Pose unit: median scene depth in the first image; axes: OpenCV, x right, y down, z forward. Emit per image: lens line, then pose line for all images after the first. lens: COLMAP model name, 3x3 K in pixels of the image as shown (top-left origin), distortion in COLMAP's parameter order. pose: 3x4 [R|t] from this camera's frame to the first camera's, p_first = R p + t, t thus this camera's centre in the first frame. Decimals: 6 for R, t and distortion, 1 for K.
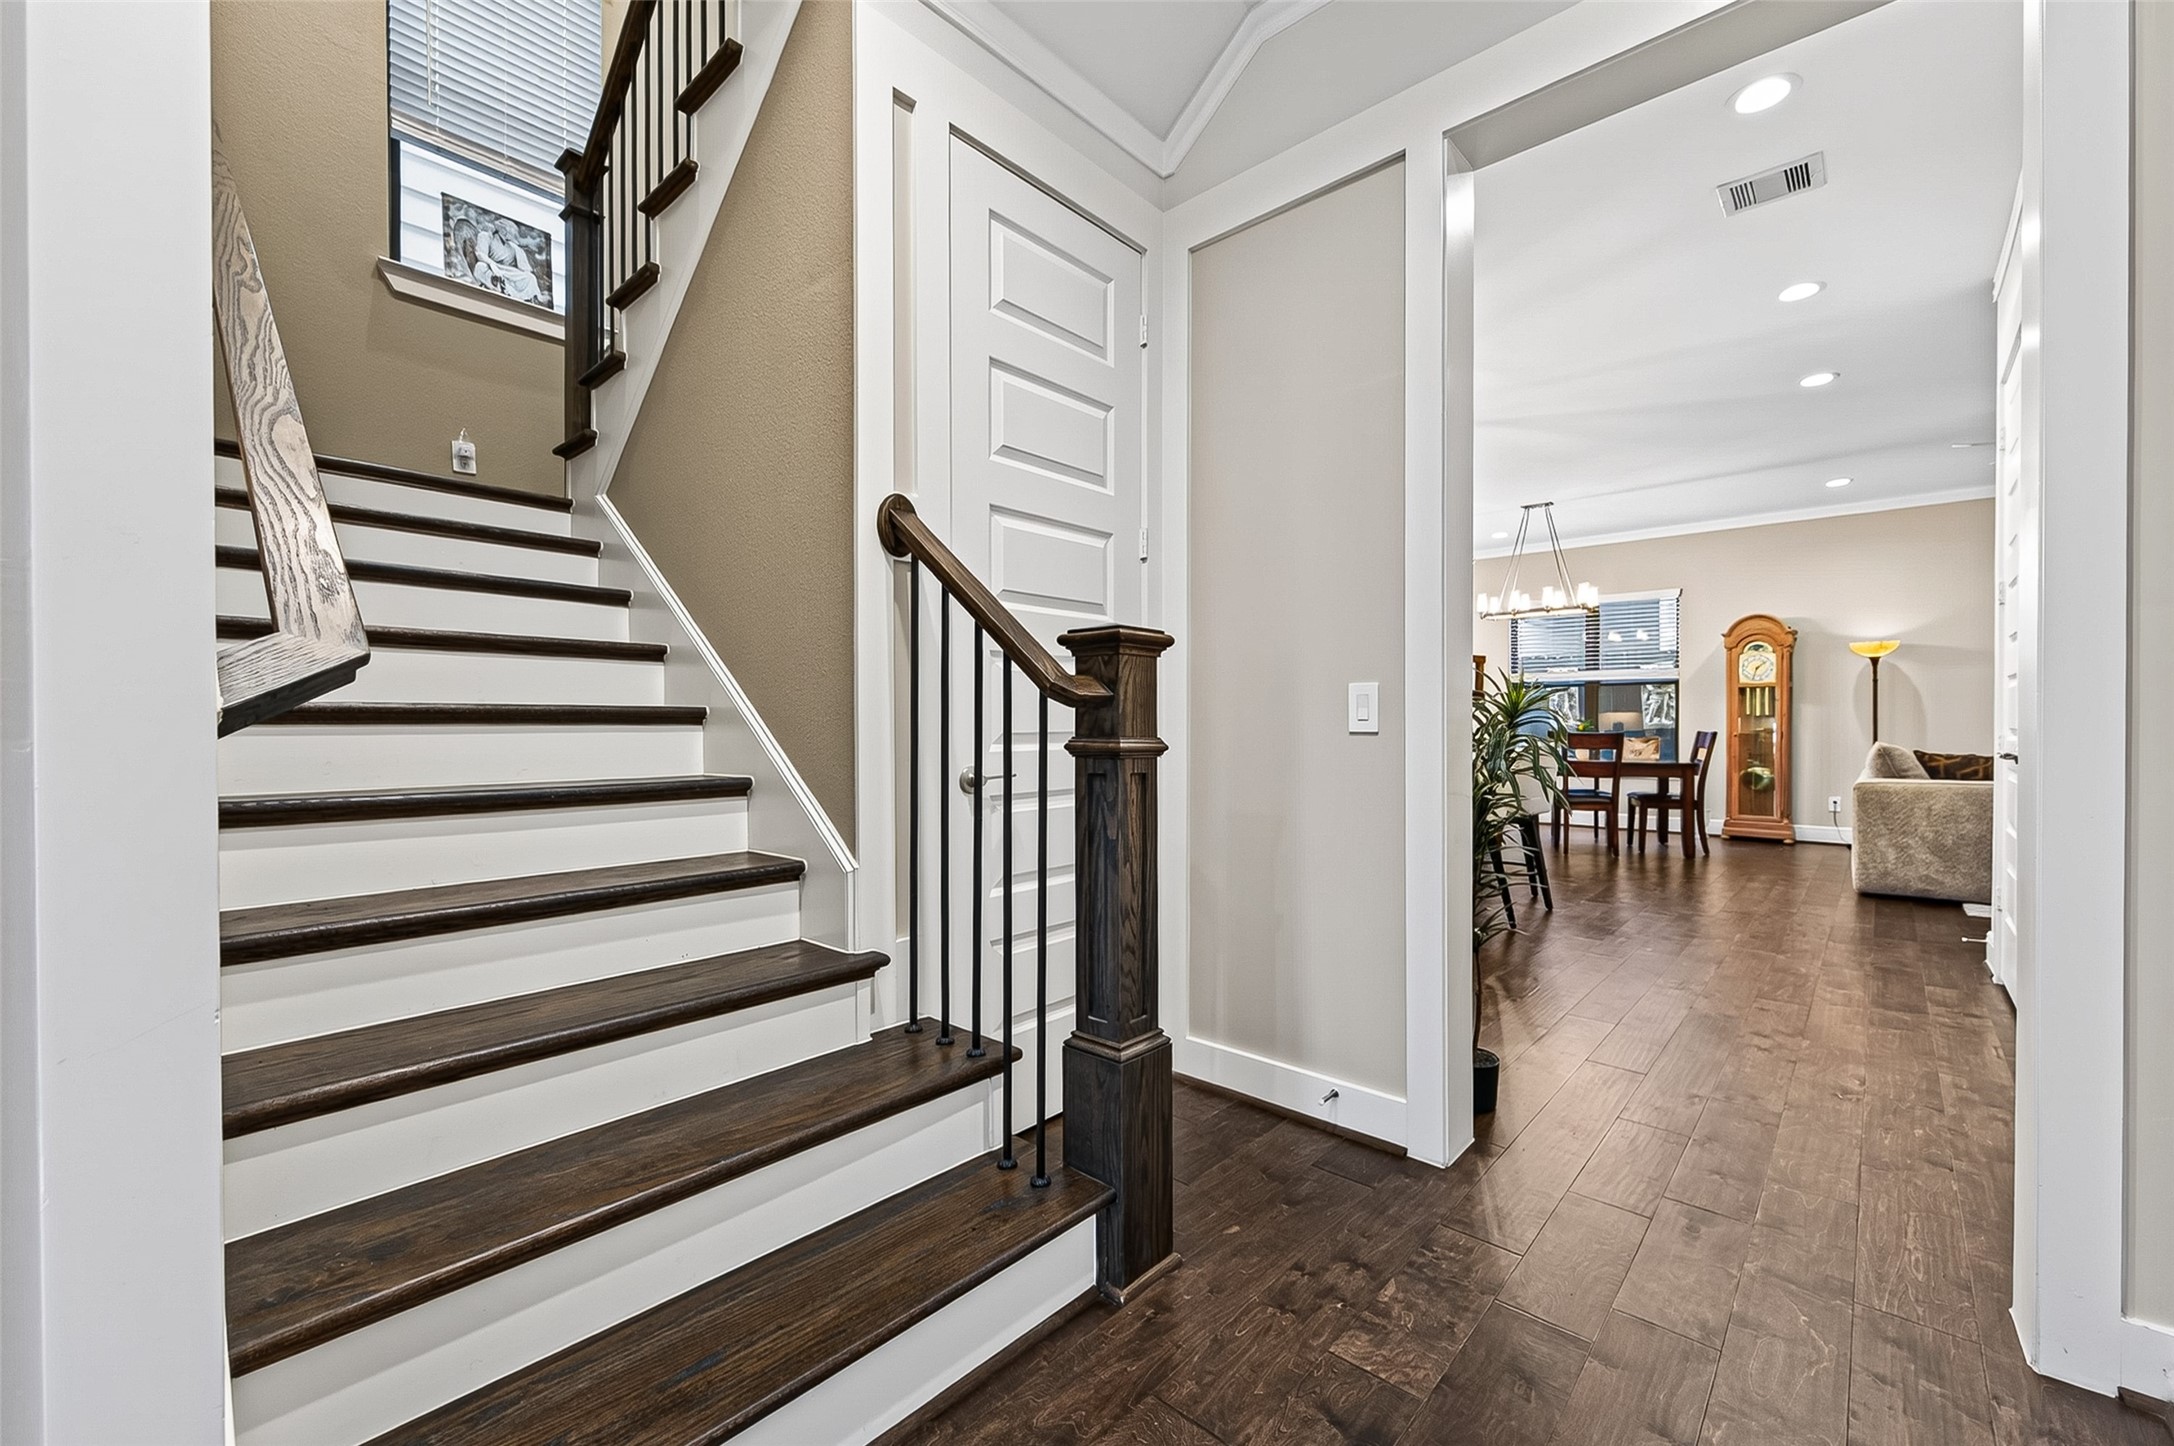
lens RADIAL K [[911.0, 0, 1090.3], [0, 911.0, 724.6], [0, 0, 1]] dist [-0.000729, -0.000078]
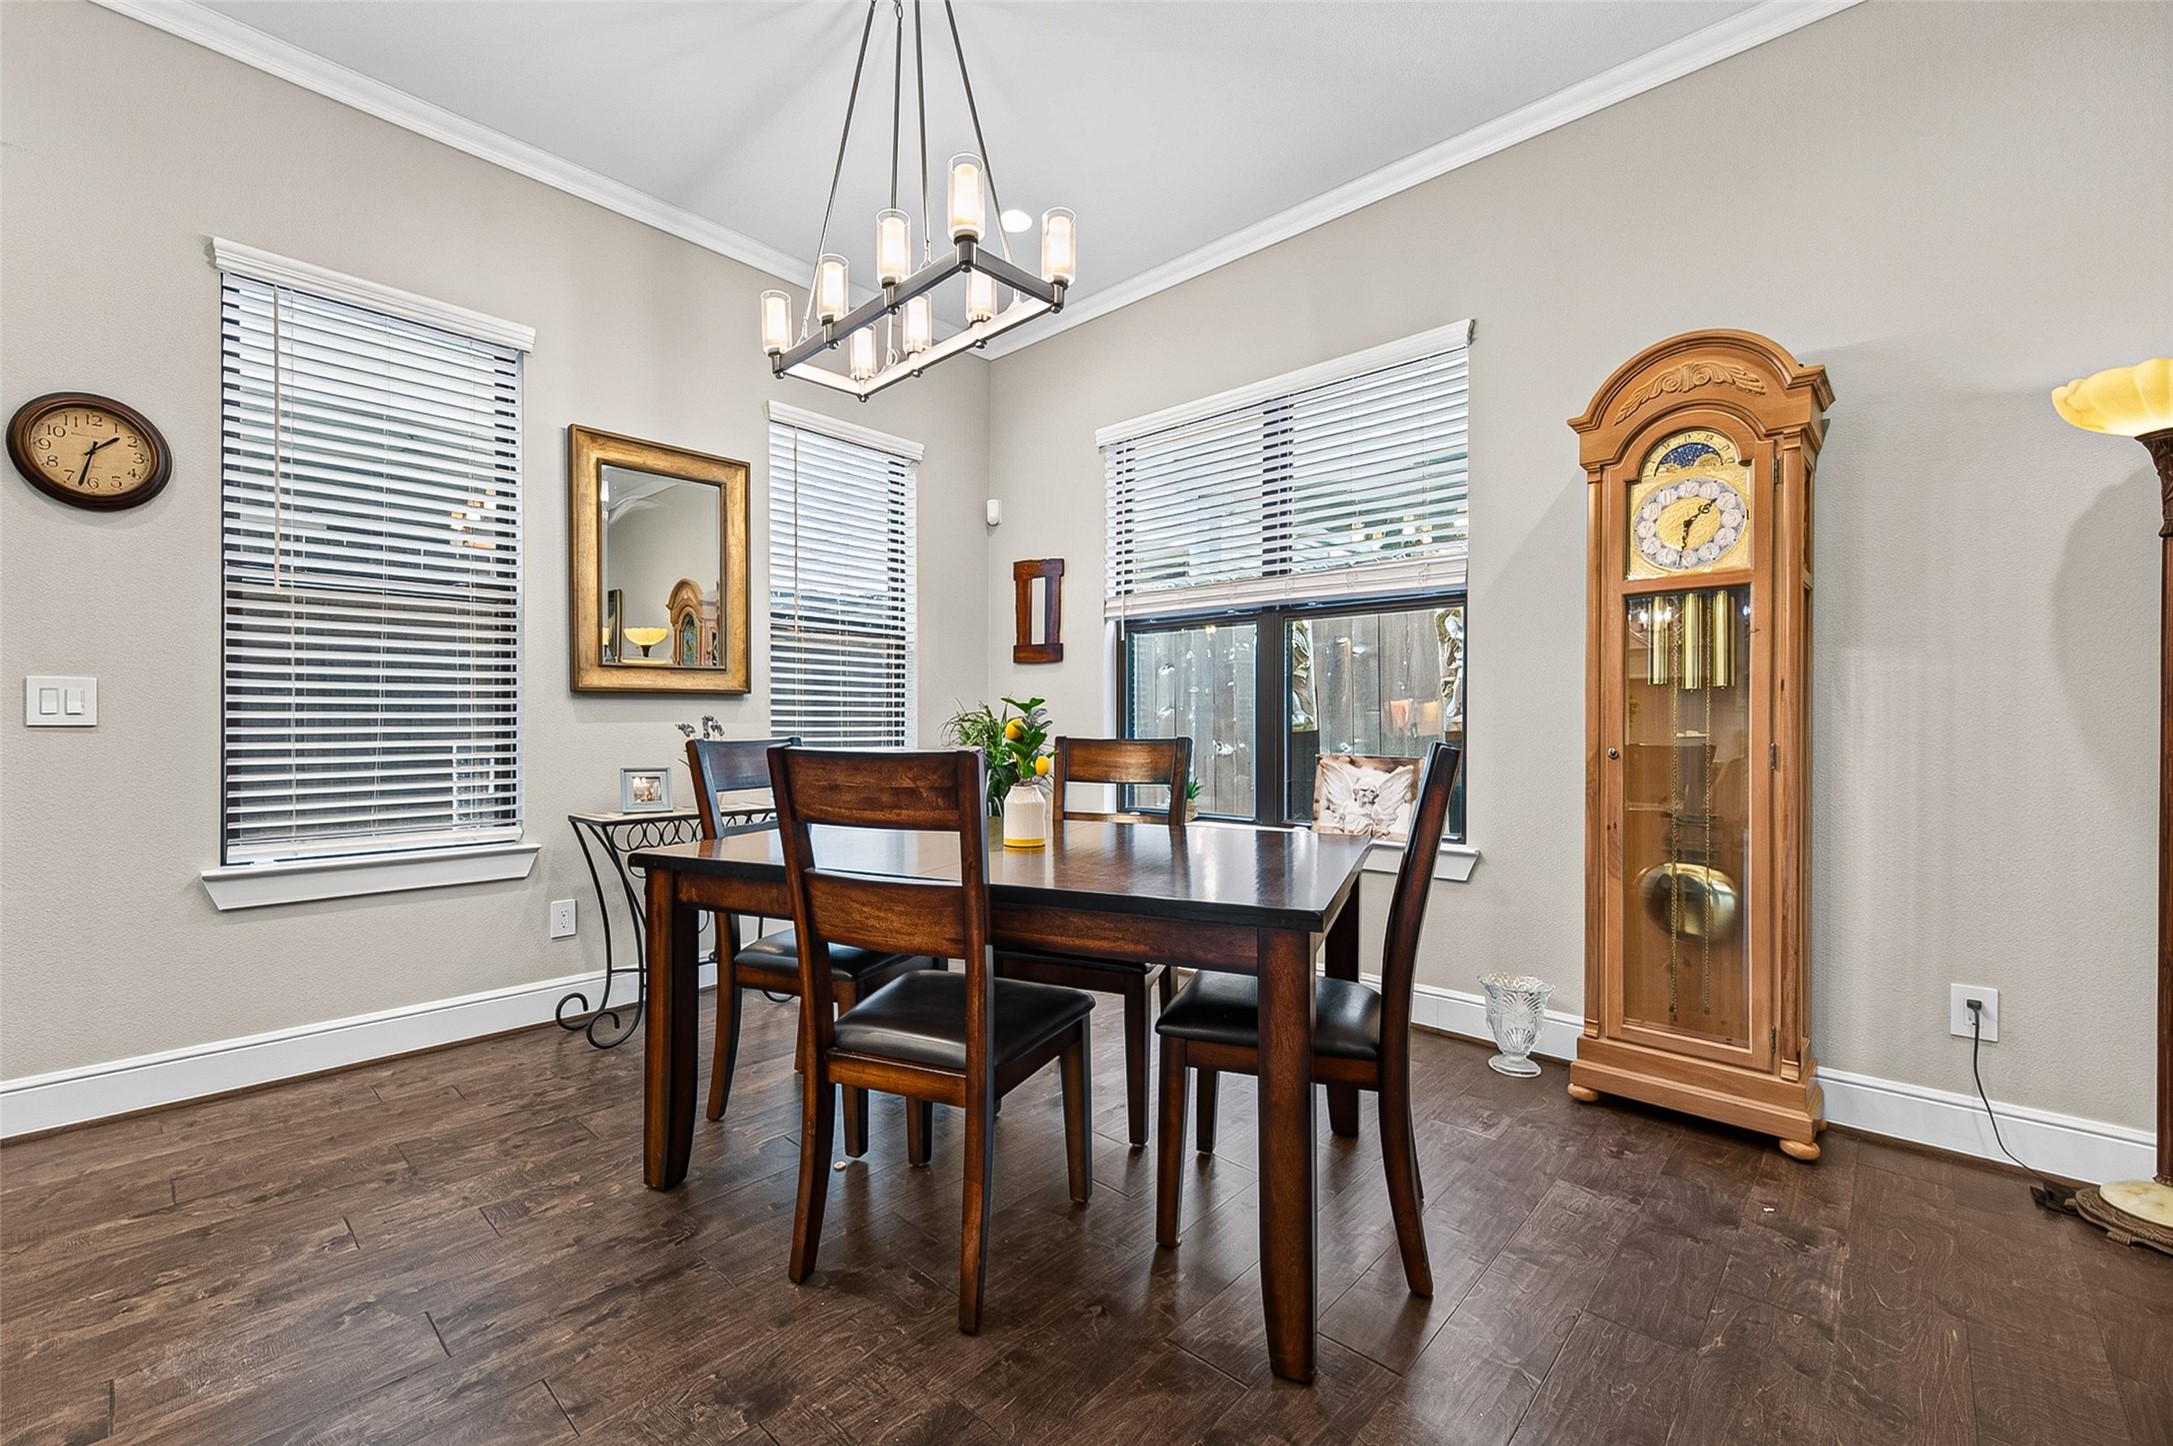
lens RADIAL K [[901.2, 0, 1042.8], [0, 901.2, 724.2], [0, 0, 1]] dist [0.001408, 0.000176]
pose [[0.999203, 0.000246, -0.039916, 0.547869], [-0.000147, 0.999997, 0.002485, 0.001036], [0.039916, -0.002477, 0.999200, 0.716233]]
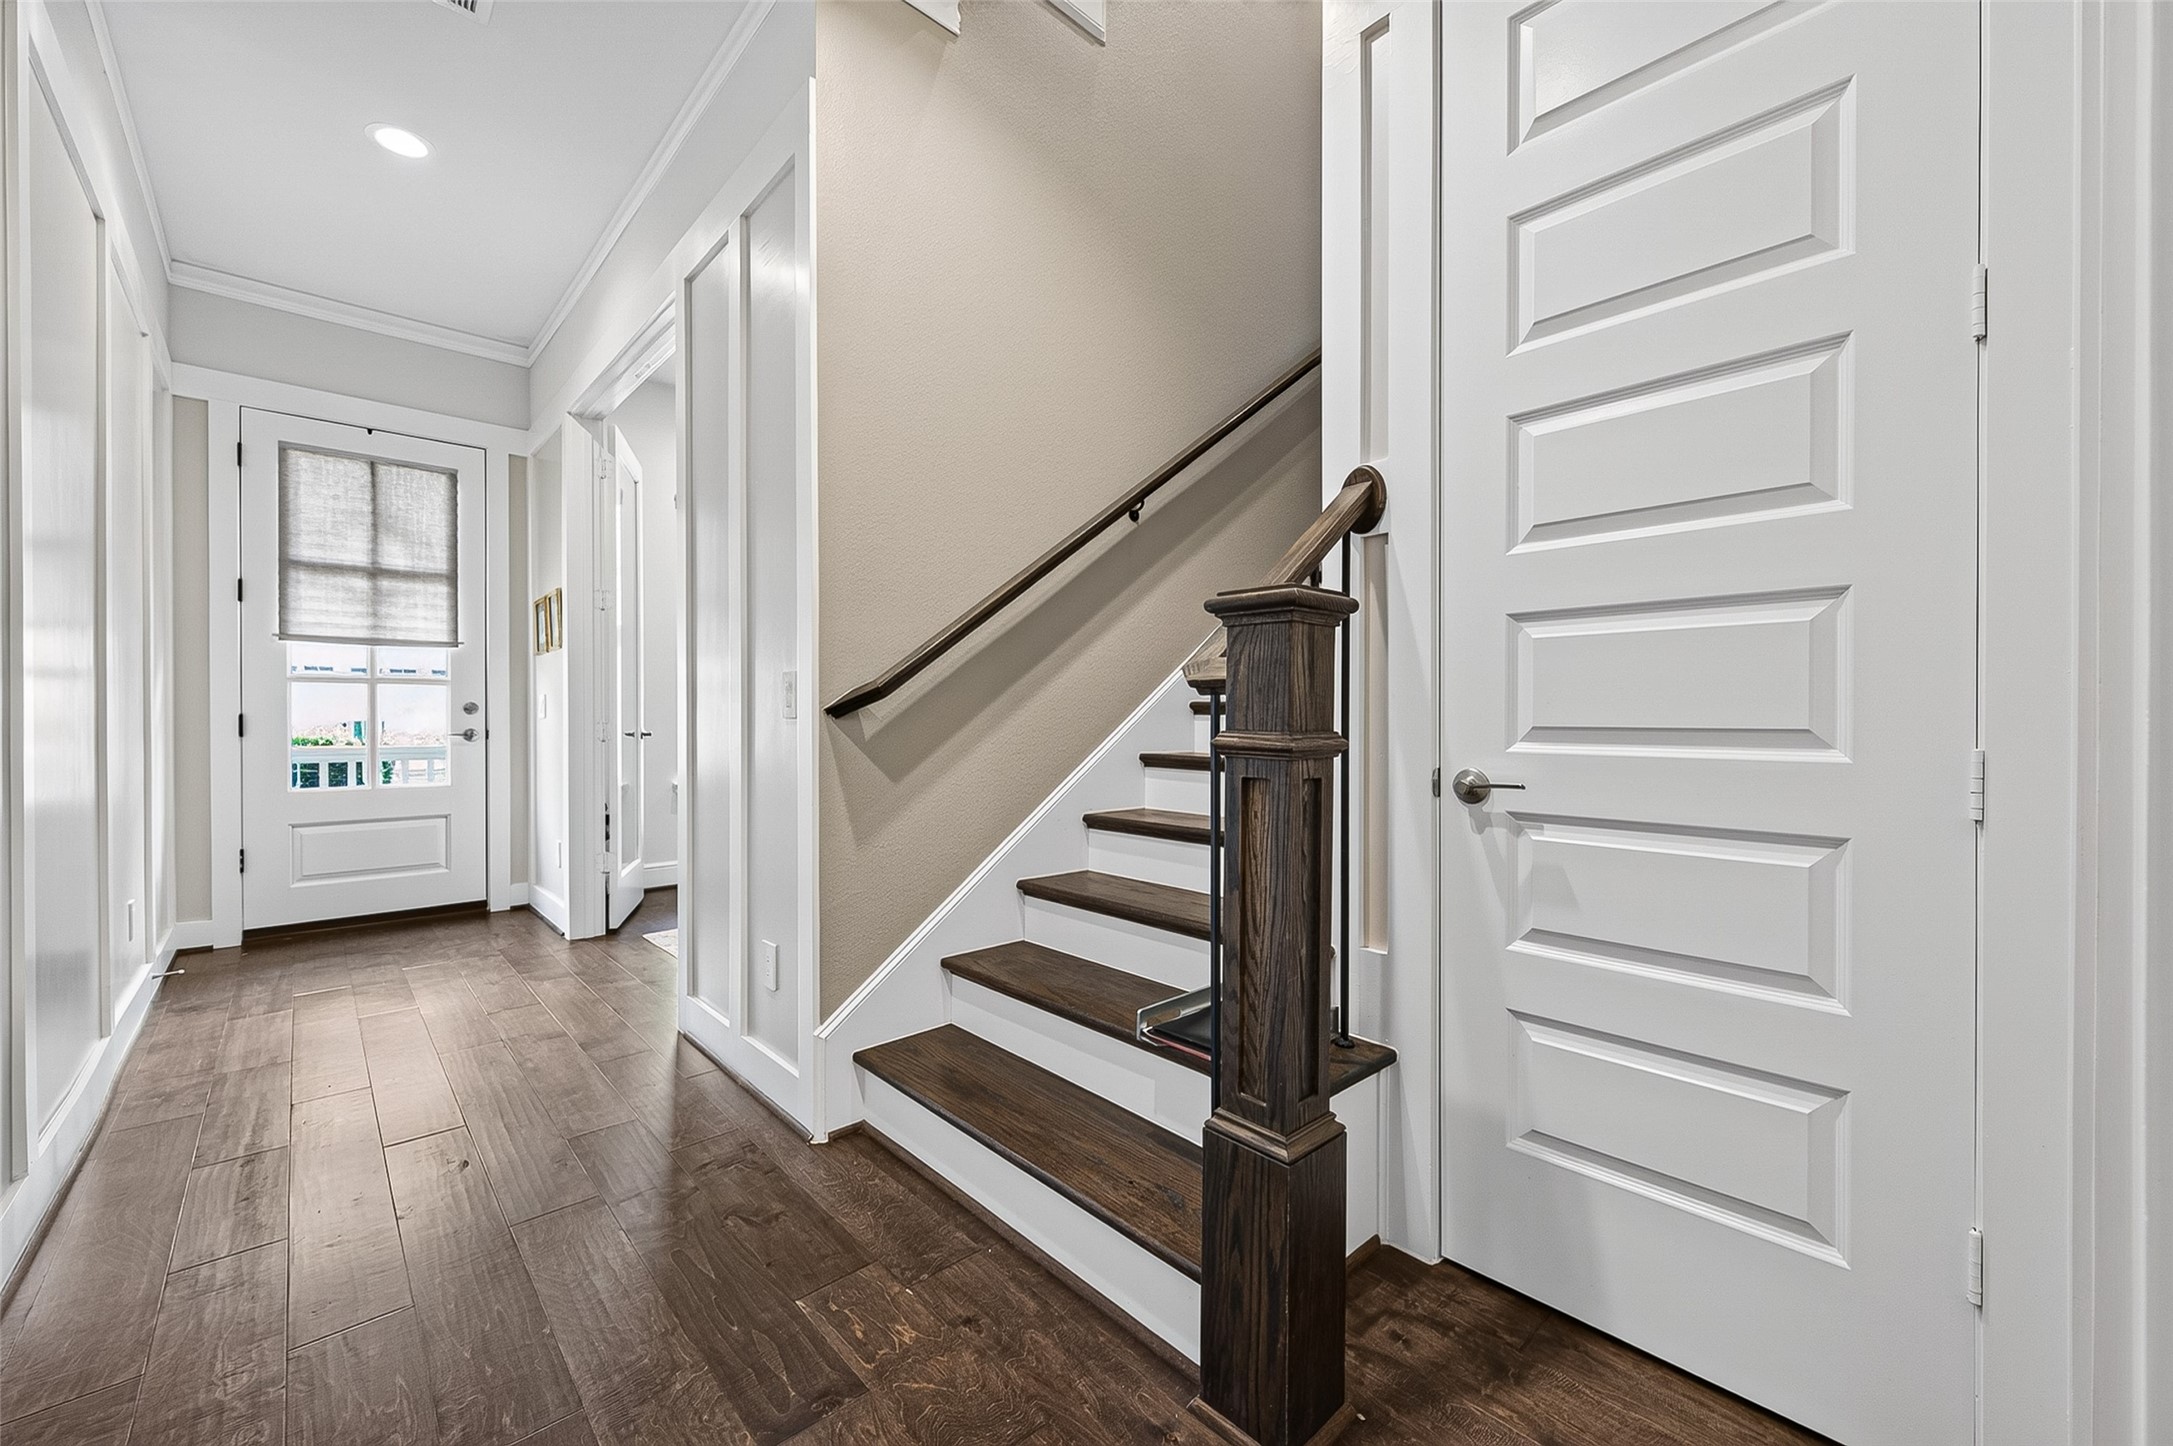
lens RADIAL K [[835.8, 0, 1090.2], [0, 835.8, 724.8], [0, 0, 1]] dist [-0.001018, 0.000134]
pose [[-0.097018, 0.005526, -0.995267, 0.161837], [-0.011315, 0.999914, 0.006655, 0.001965], [0.995218, 0.011907, -0.096947, 0.197947]]
